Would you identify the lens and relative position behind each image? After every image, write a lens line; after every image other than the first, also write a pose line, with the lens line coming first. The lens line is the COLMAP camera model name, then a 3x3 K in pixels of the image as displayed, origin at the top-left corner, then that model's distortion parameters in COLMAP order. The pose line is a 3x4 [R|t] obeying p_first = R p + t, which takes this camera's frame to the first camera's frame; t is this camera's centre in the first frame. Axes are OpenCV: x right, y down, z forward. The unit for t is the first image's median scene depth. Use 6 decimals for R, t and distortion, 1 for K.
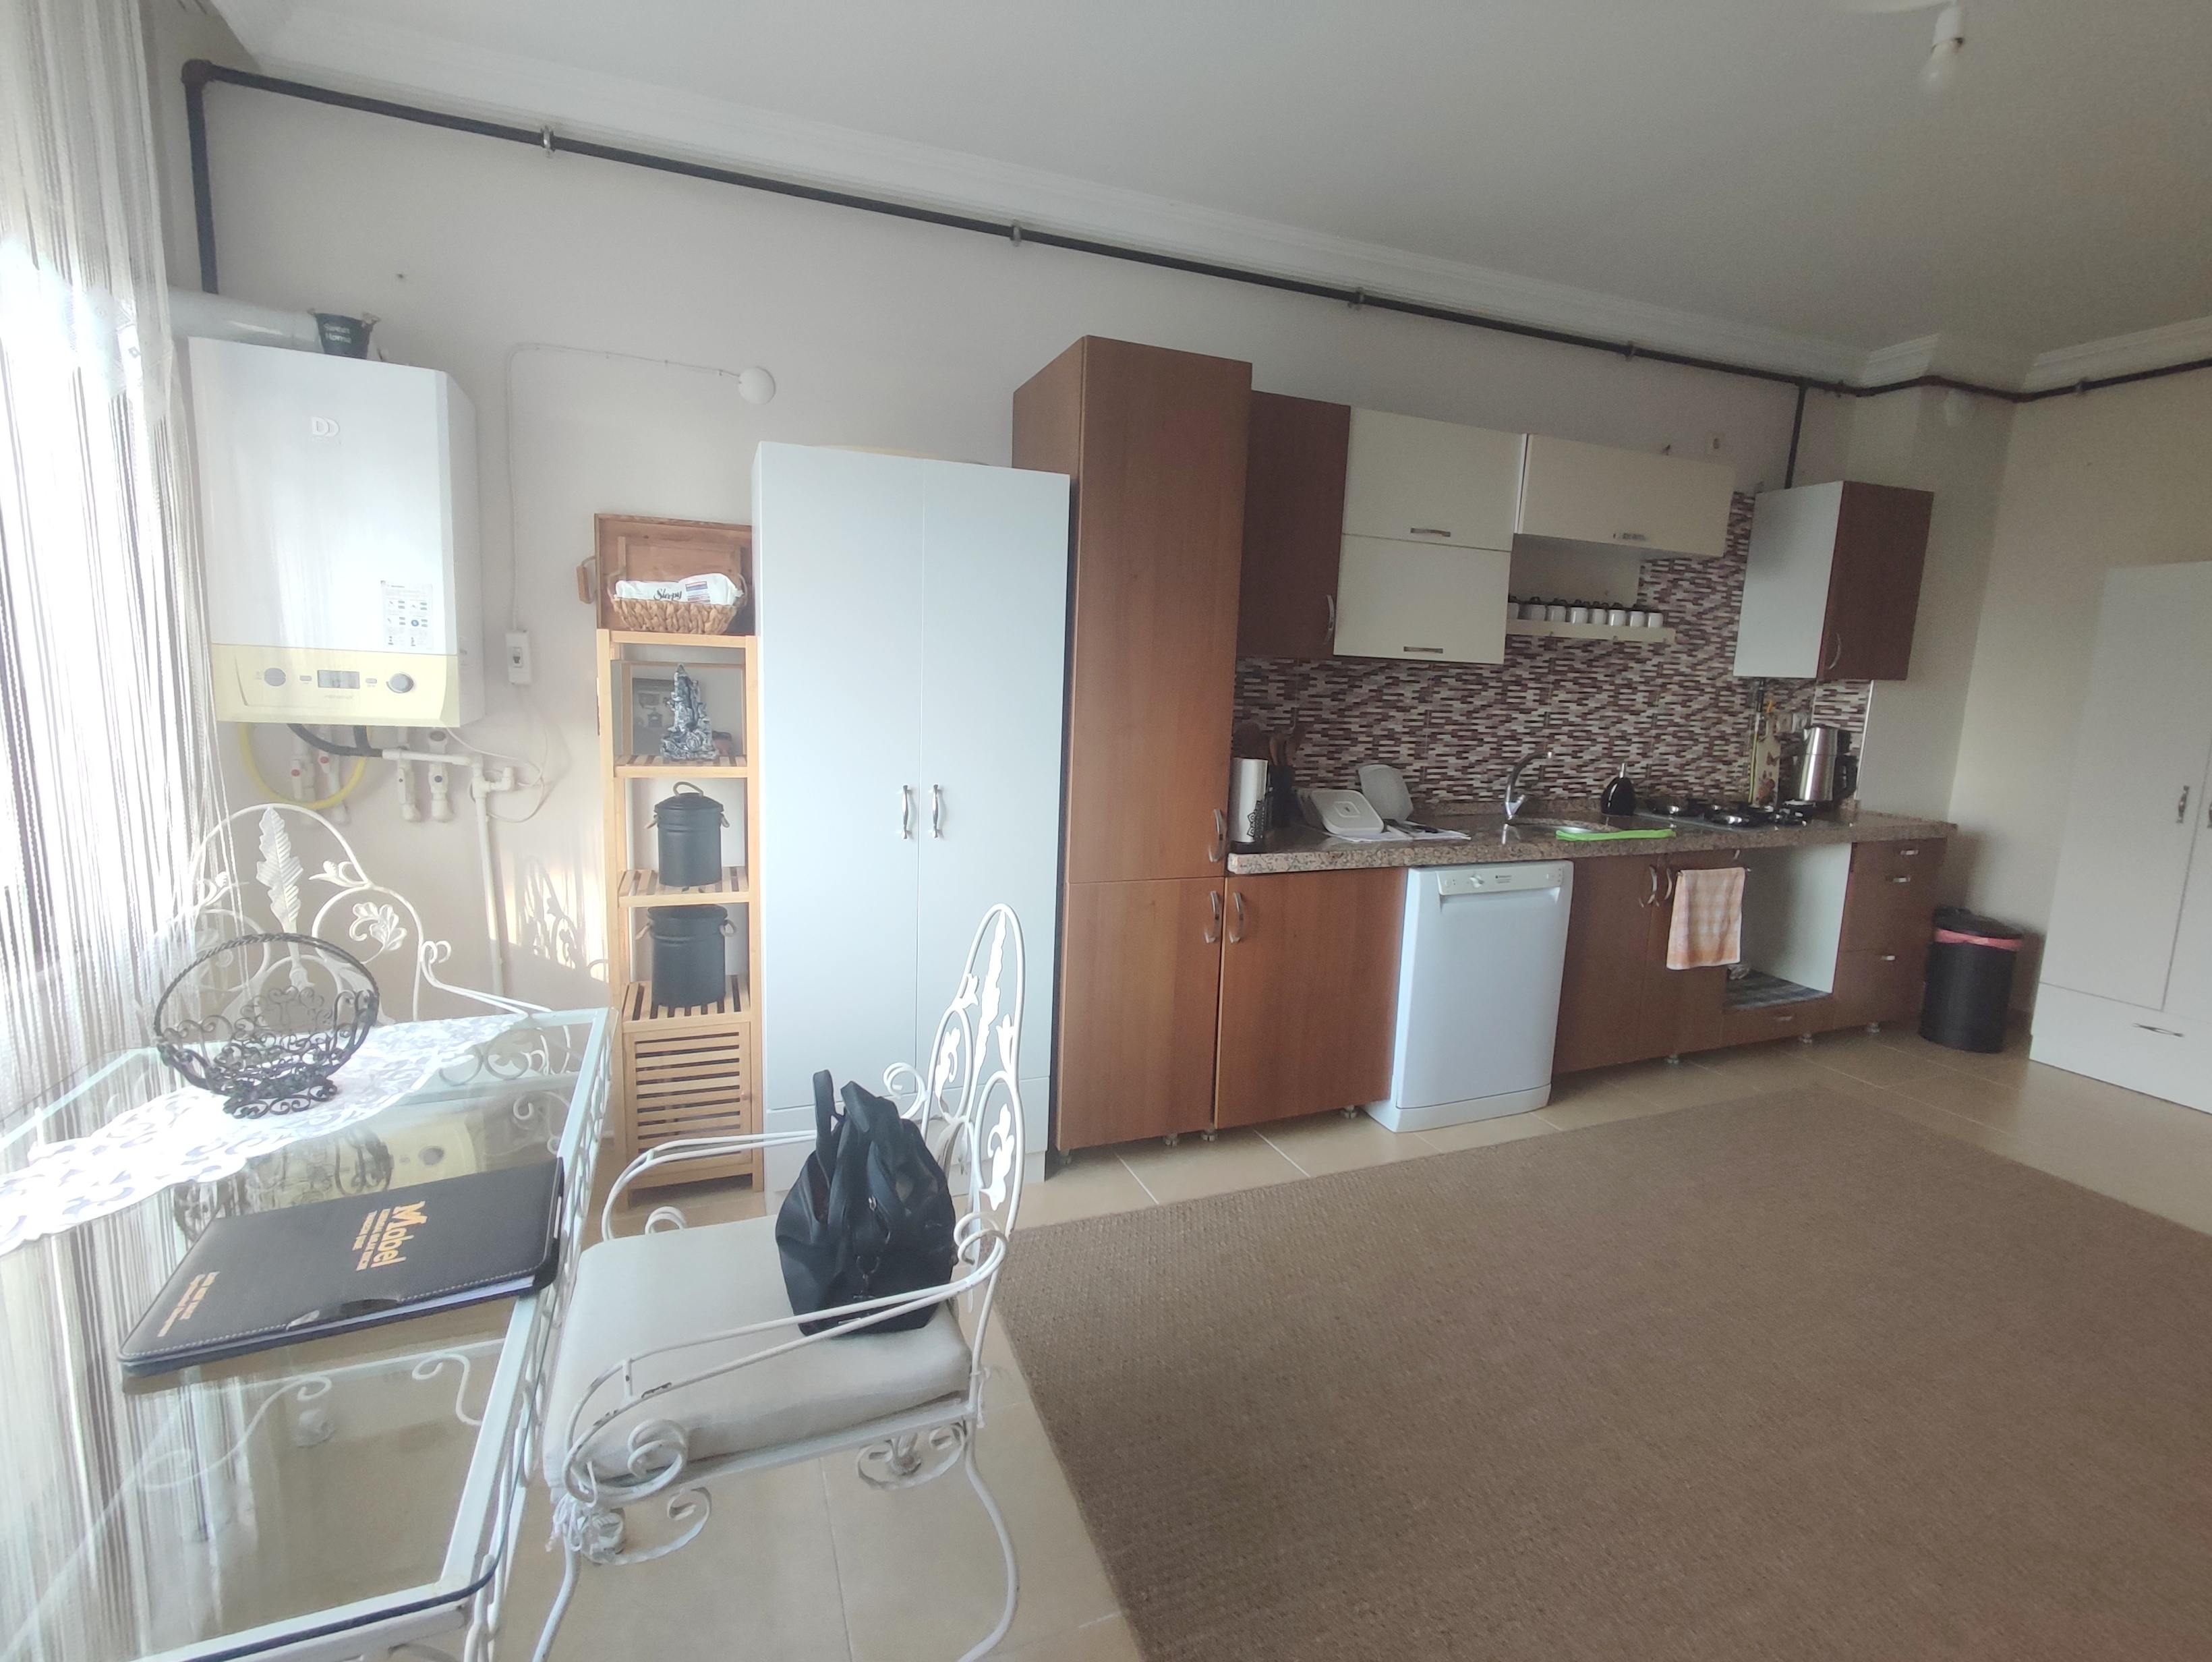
lens RADIAL K [[1009.0, 0, 1101.7], [0, 1009.0, 821.4], [0, 0, 1]] dist [-0.000860, 0.001240]
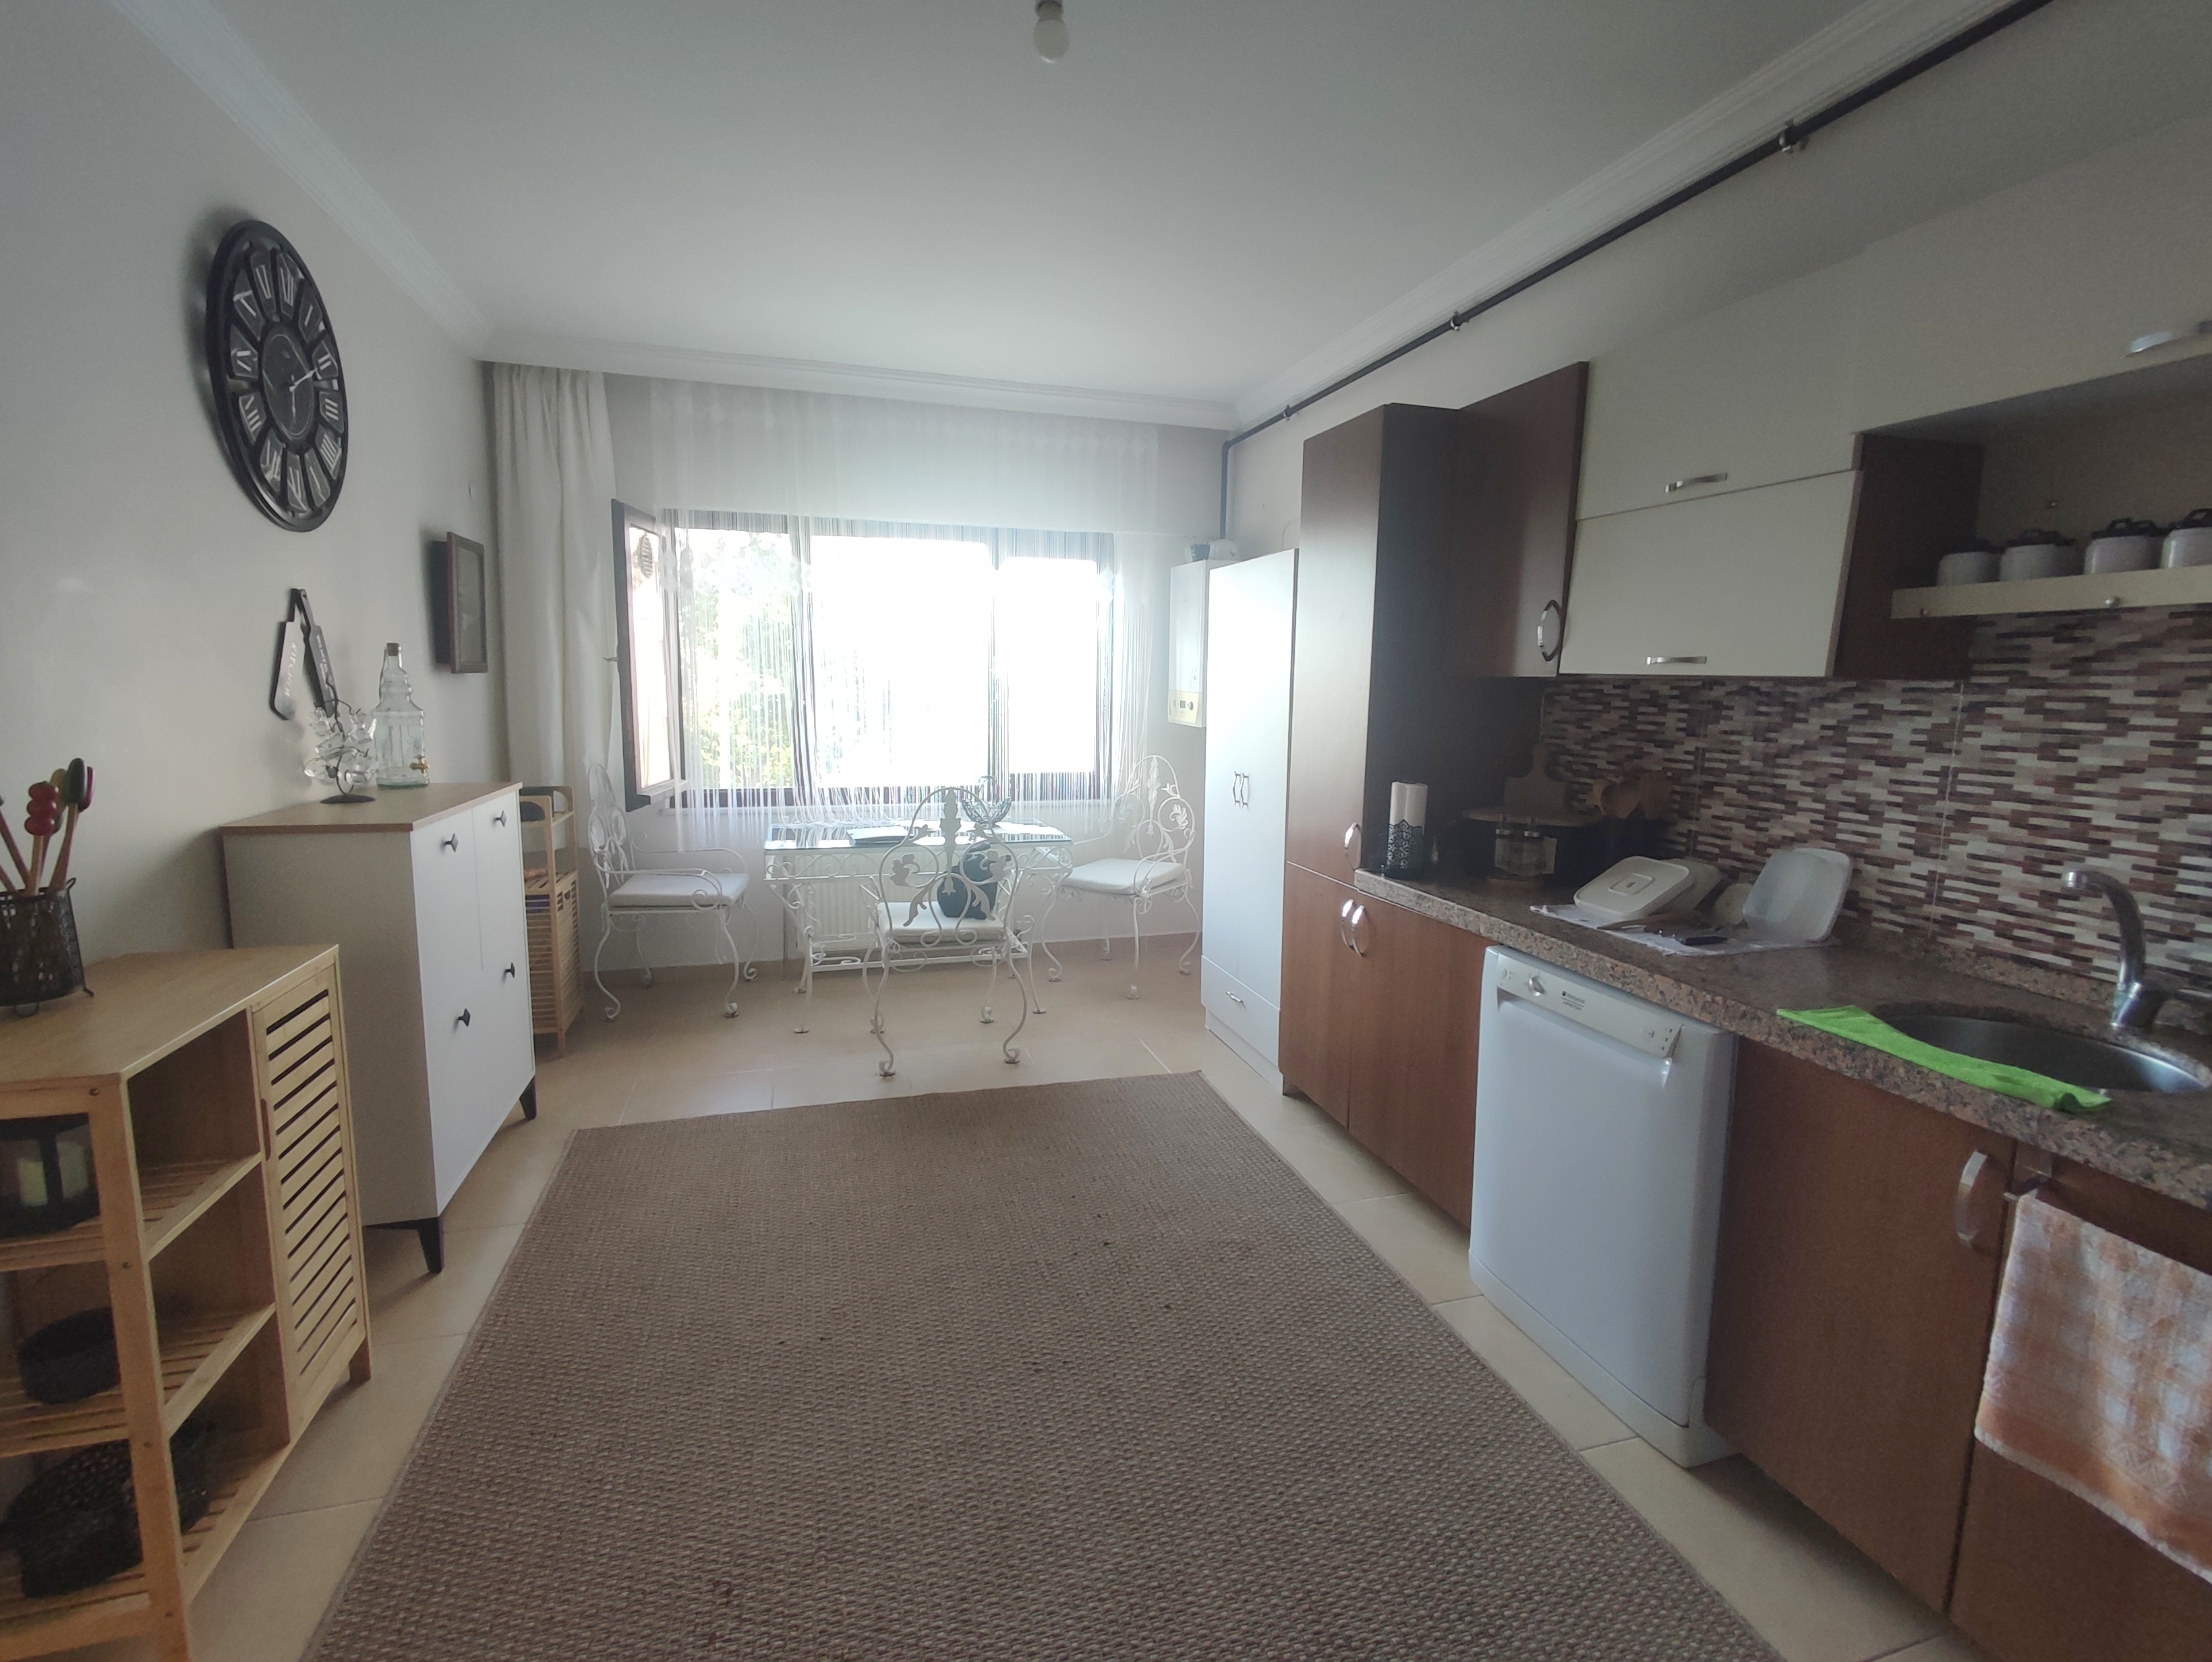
lens RADIAL K [[1004.5, 0, 1096.7], [0, 1004.5, 814.2], [0, 0, 1]] dist [0.002357, -0.007682]
pose [[-0.095022, 0.095541, -0.990880, 0.941098], [-0.169078, 0.979372, 0.110645, -0.072442], [0.981011, 0.178050, -0.076908, 0.639304]]
